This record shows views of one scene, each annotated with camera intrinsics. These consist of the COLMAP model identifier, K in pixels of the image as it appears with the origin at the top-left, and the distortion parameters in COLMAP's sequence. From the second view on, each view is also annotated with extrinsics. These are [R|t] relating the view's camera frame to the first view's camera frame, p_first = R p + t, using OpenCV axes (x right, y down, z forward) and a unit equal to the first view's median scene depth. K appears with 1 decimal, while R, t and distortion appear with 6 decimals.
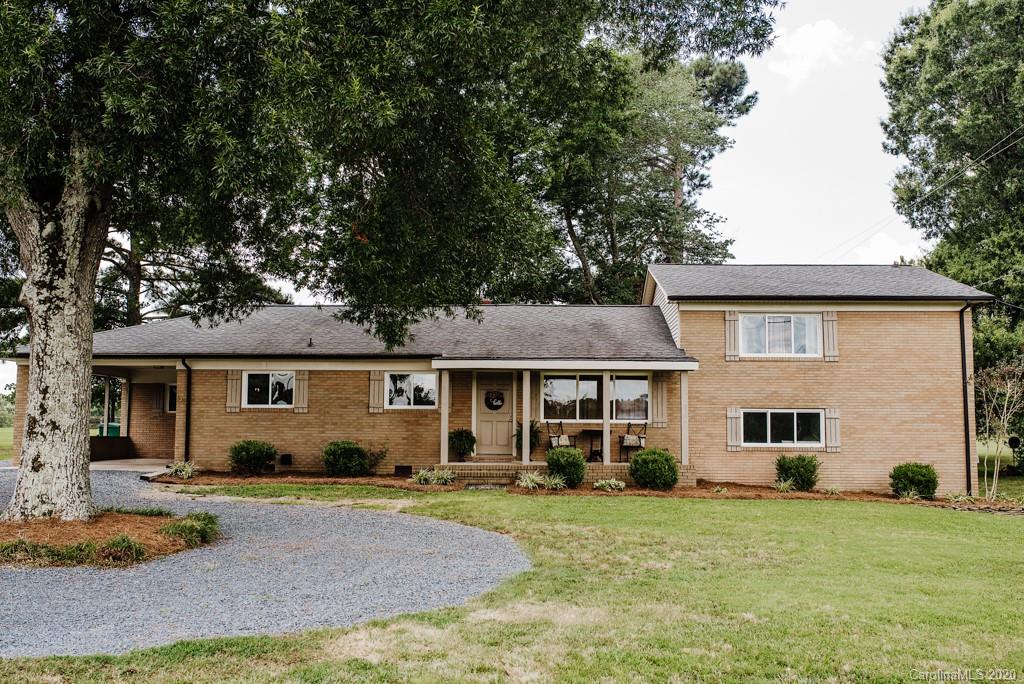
lens RADIAL K [[1020.7, 0, 512.0], [0, 1020.7, 342.0], [0, 0, 1]] dist [-0.008486, -0.000386]
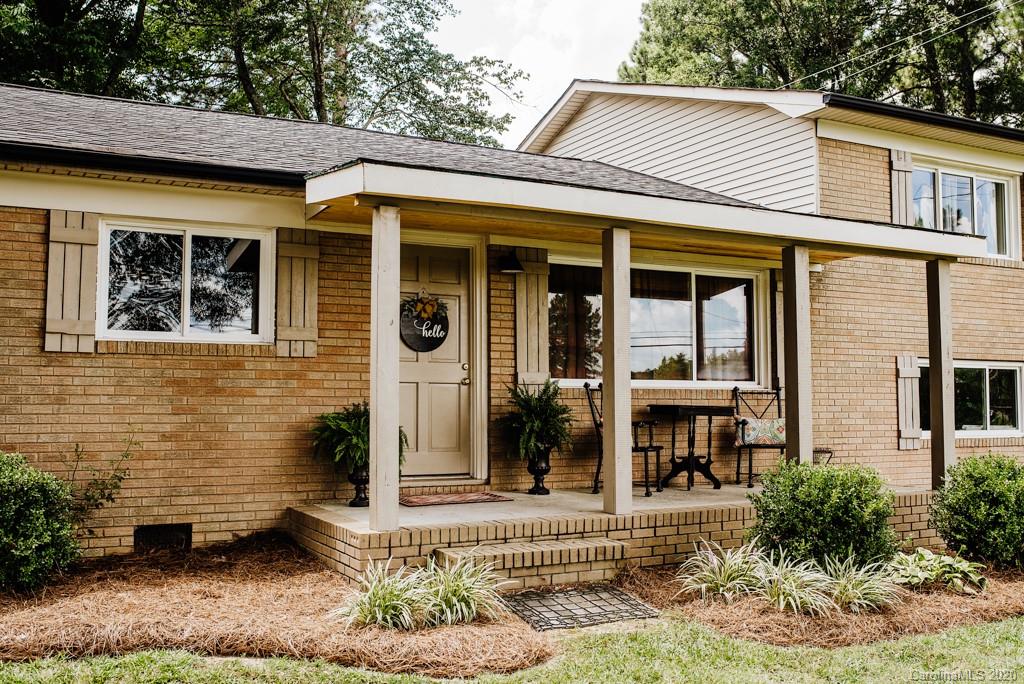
lens RADIAL K [[1020.7, 0, 512.0], [0, 1020.7, 342.0], [0, 0, 1]] dist [-0.008486, -0.000386]
pose [[0.868859, 0.025169, 0.494419, -0.168506], [-0.040746, 0.998954, 0.020751, 0.055171], [-0.493380, -0.038175, 0.868976, 0.680172]]
